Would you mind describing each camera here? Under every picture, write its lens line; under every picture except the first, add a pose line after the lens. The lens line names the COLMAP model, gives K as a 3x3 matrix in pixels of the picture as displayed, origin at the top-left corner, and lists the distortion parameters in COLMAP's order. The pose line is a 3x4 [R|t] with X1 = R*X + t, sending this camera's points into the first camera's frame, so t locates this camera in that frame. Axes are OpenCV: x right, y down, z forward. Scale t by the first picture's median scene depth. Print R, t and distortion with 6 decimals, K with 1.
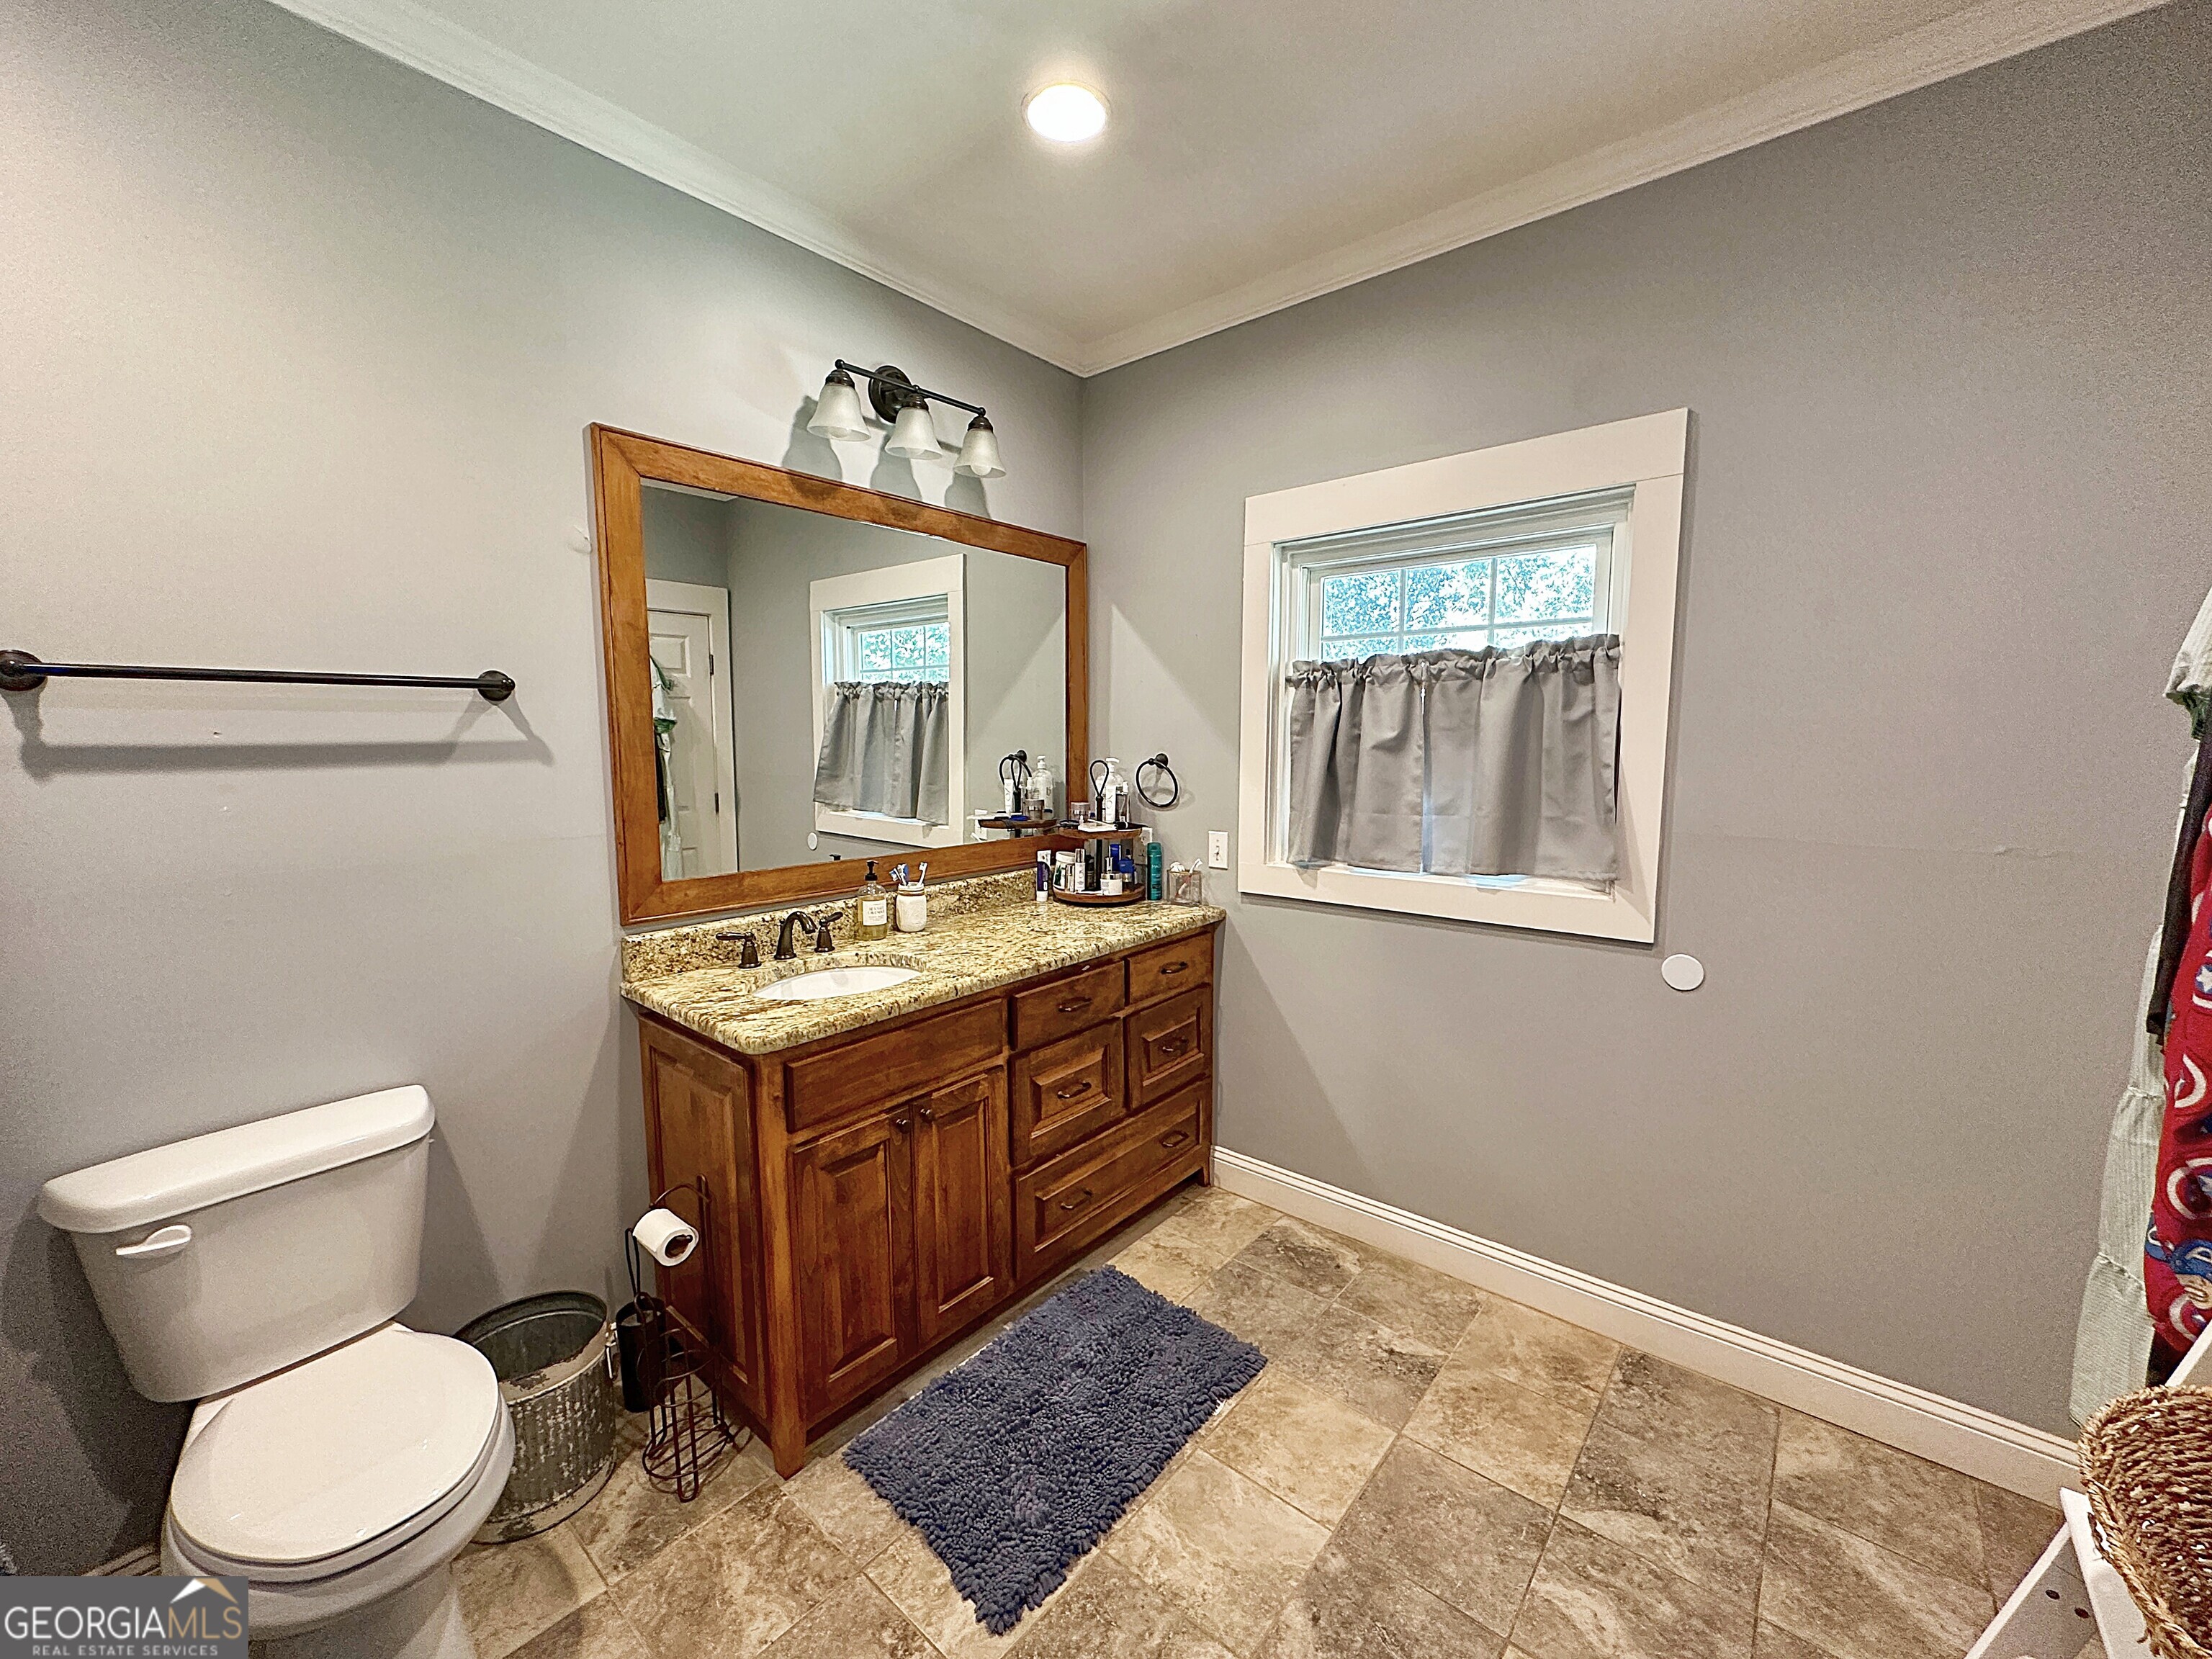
lens RADIAL K [[882.8, 0, 1106.0], [0, 882.8, 829.5], [0, 0, 1]] dist [-0.001230, -0.000021]
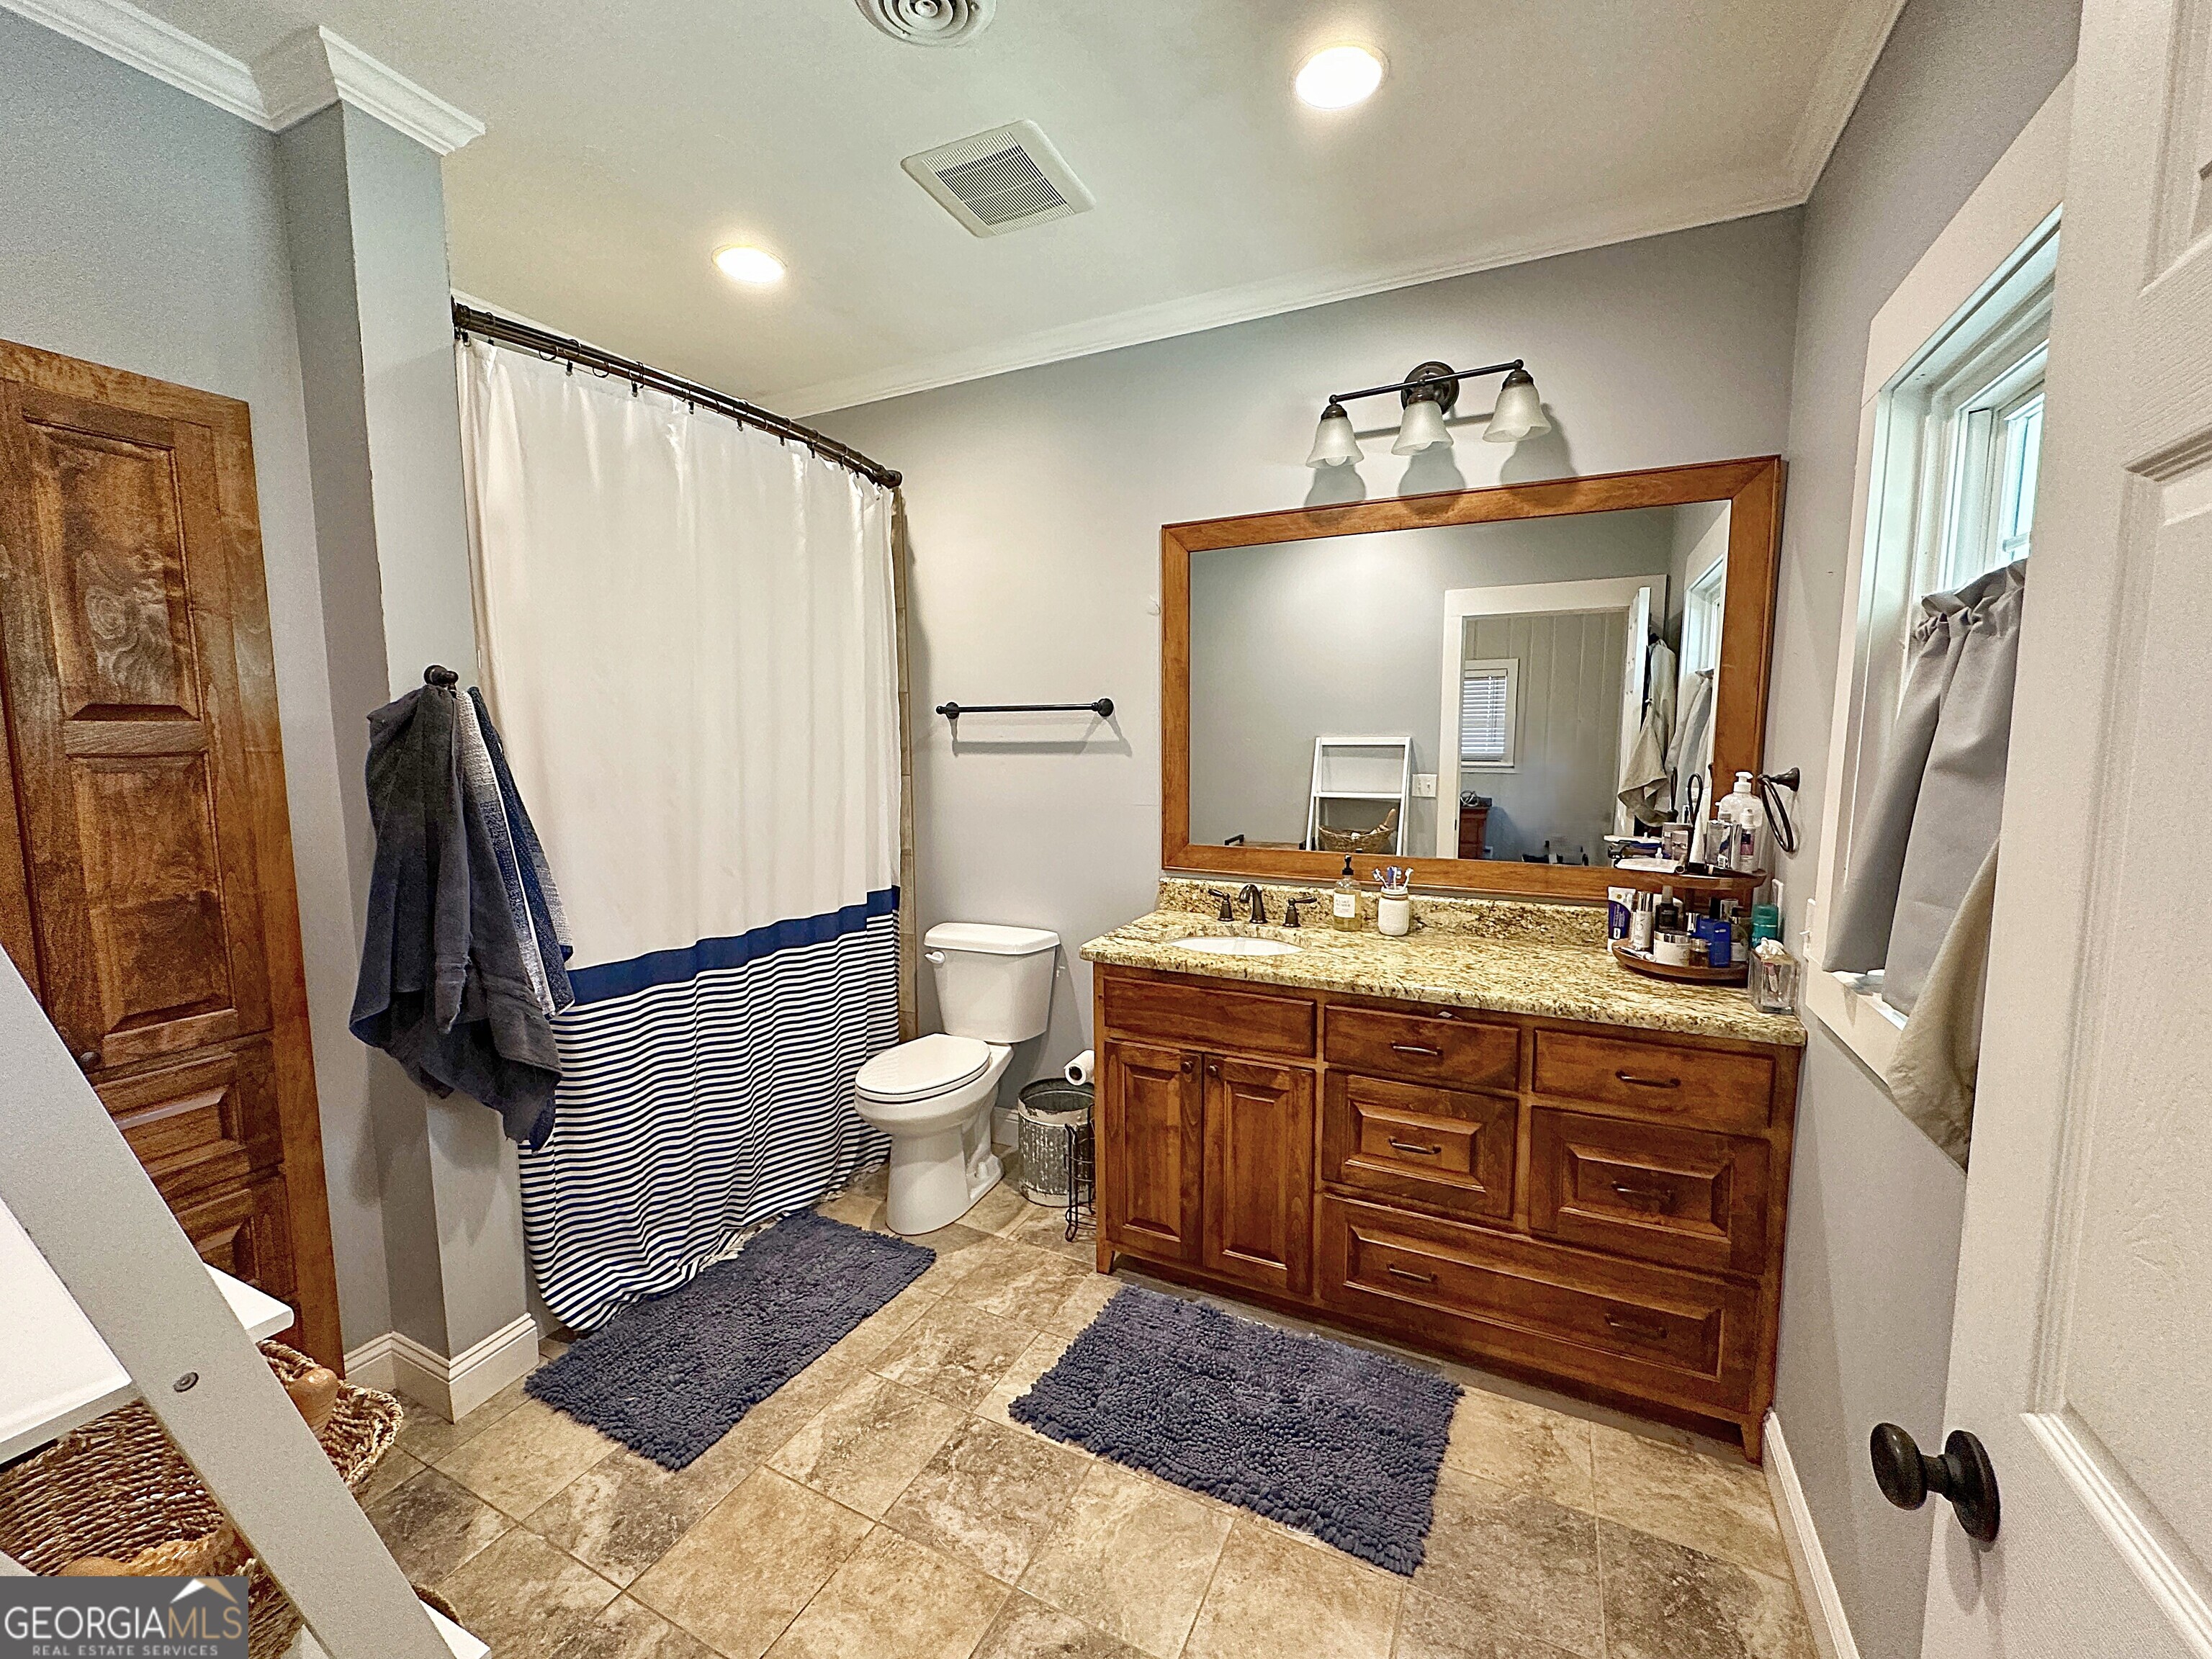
lens RADIAL K [[885.9, 0, 1106.0], [0, 885.9, 829.5], [0, 0, 1]] dist [0.001023, 0.000004]
pose [[0.244556, 0.105093, -0.963923, 0.826670], [-0.100187, 0.991527, 0.082684, -0.066791], [0.964445, 0.076352, 0.253013, 0.544228]]
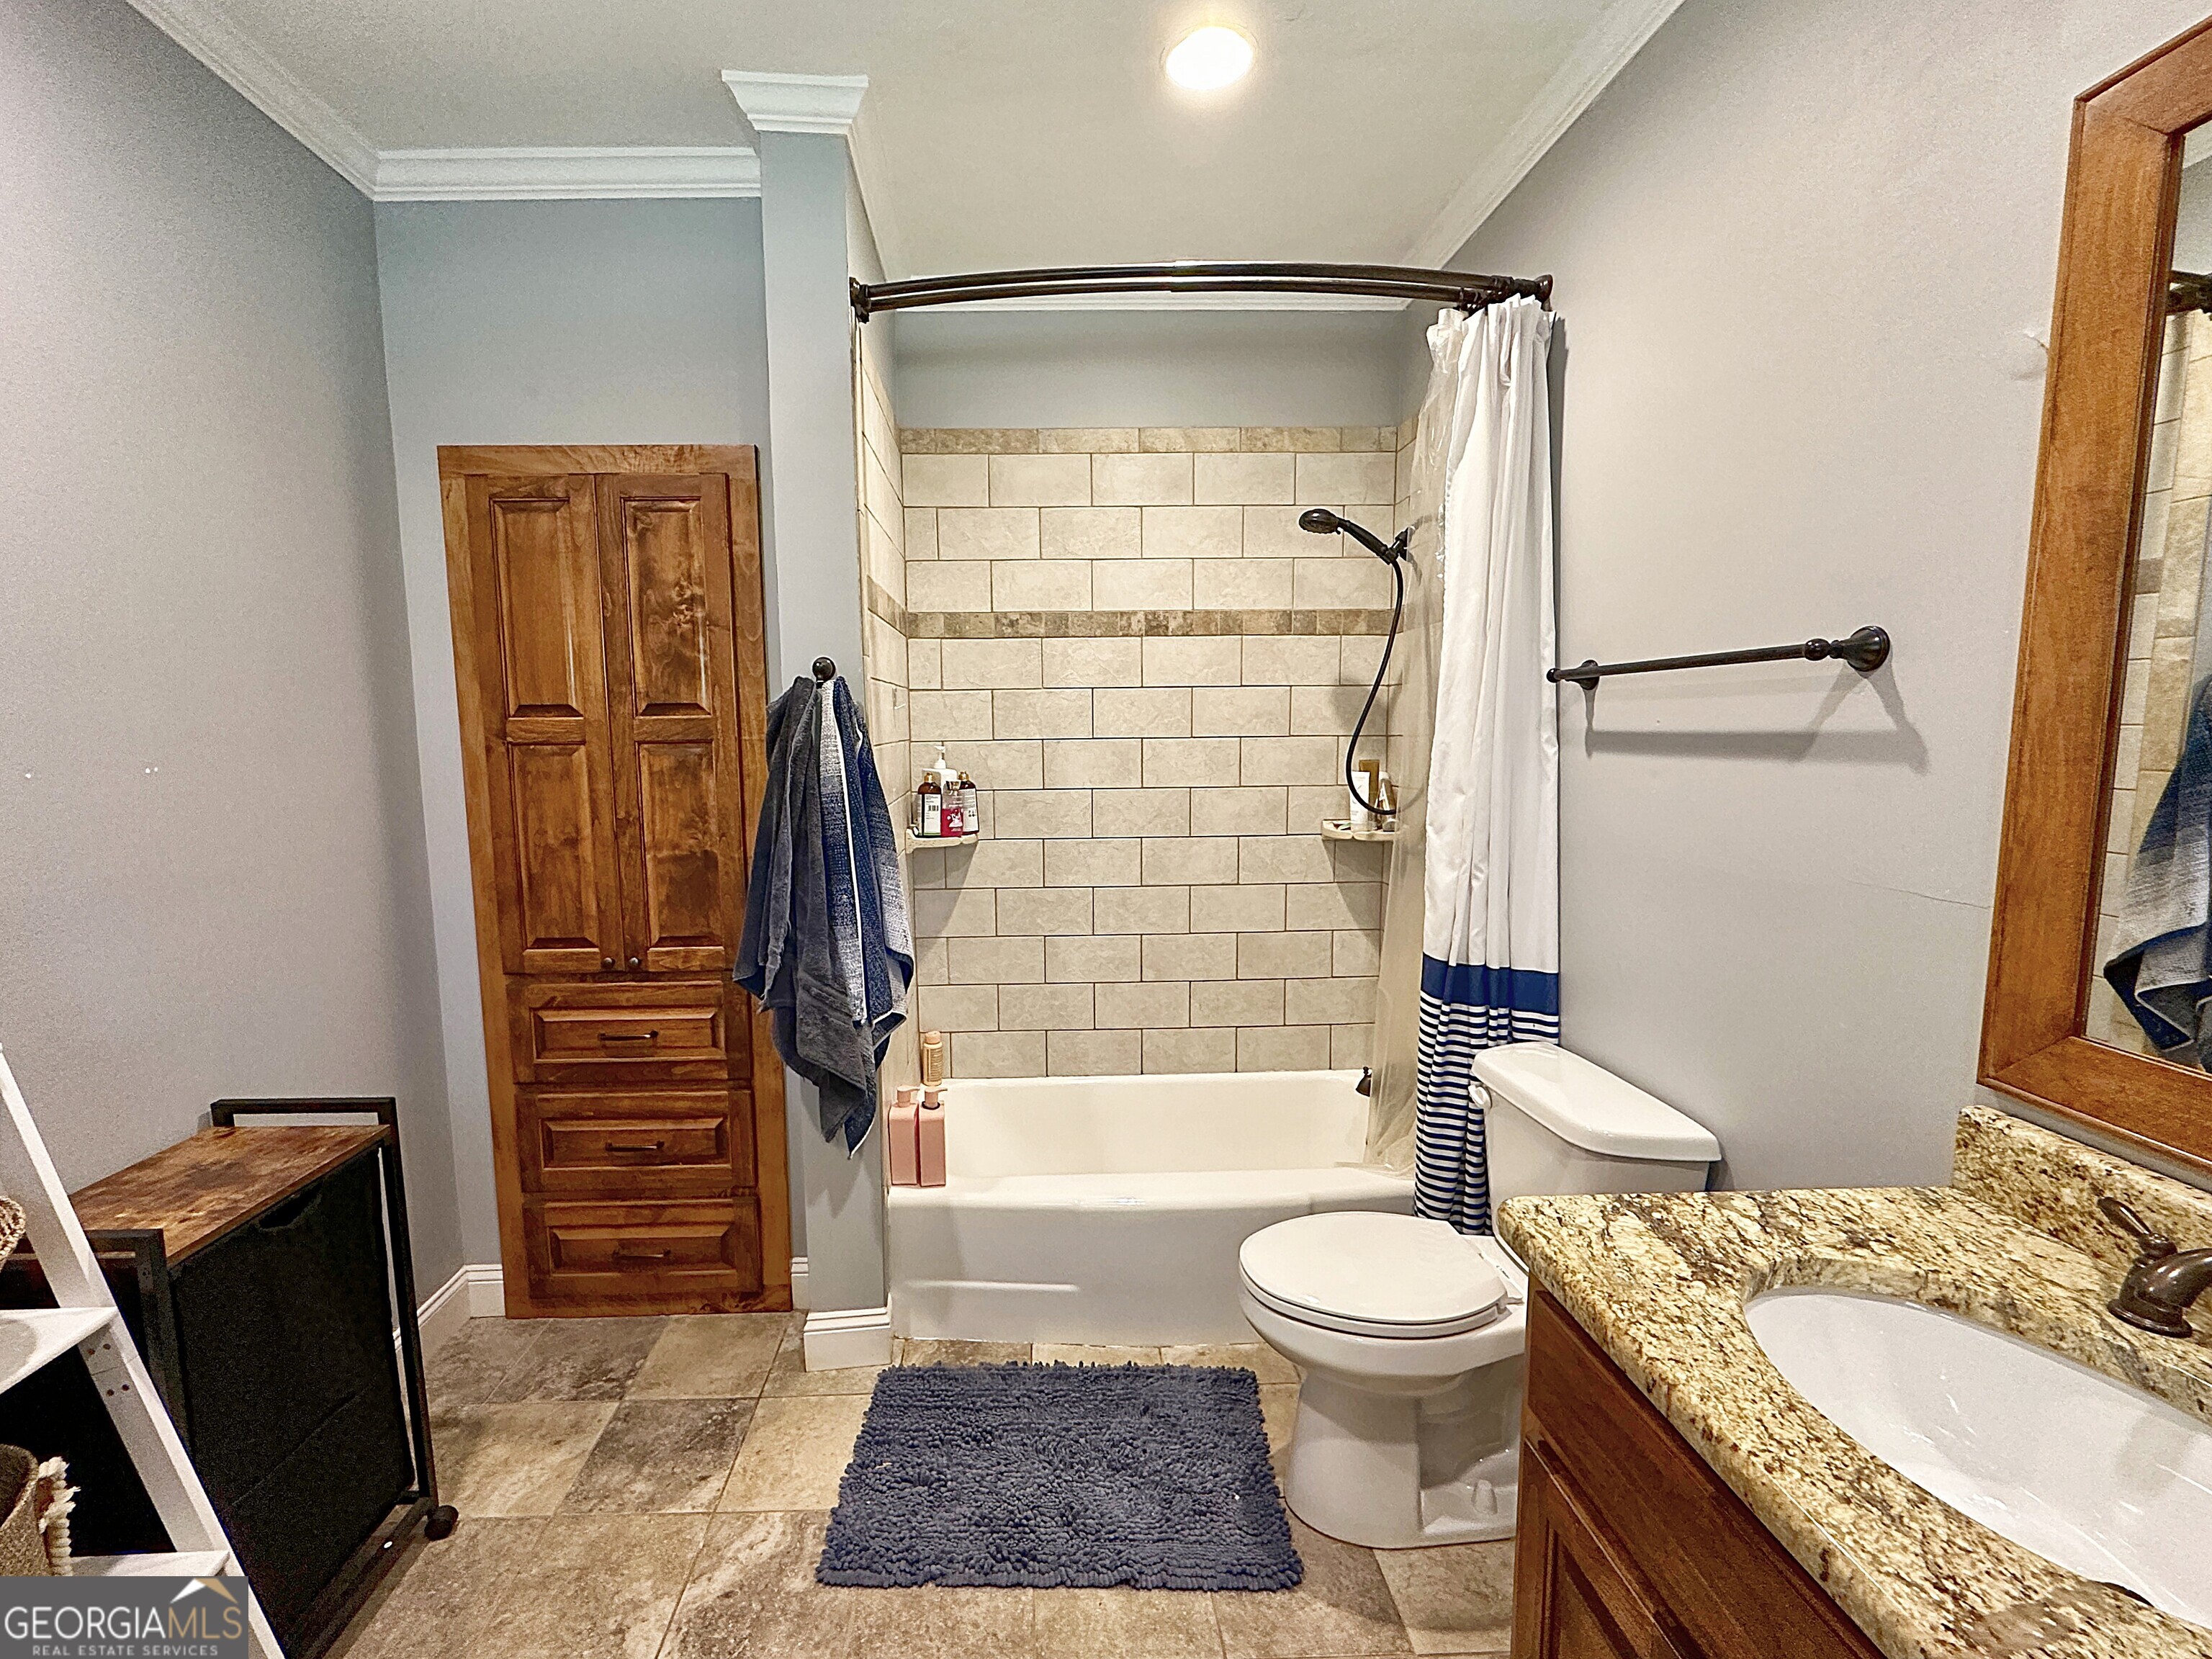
lens RADIAL K [[921.1, 0, 1047.1], [0, 921.1, 828.1], [0, 0, 1]] dist [0.000432, 0.000101]
pose [[-0.744593, 0.086107, -0.661942, 0.223543], [-0.057696, 0.979632, 0.192334, -0.115683], [0.665021, 0.181402, -0.724459, 1.008178]]
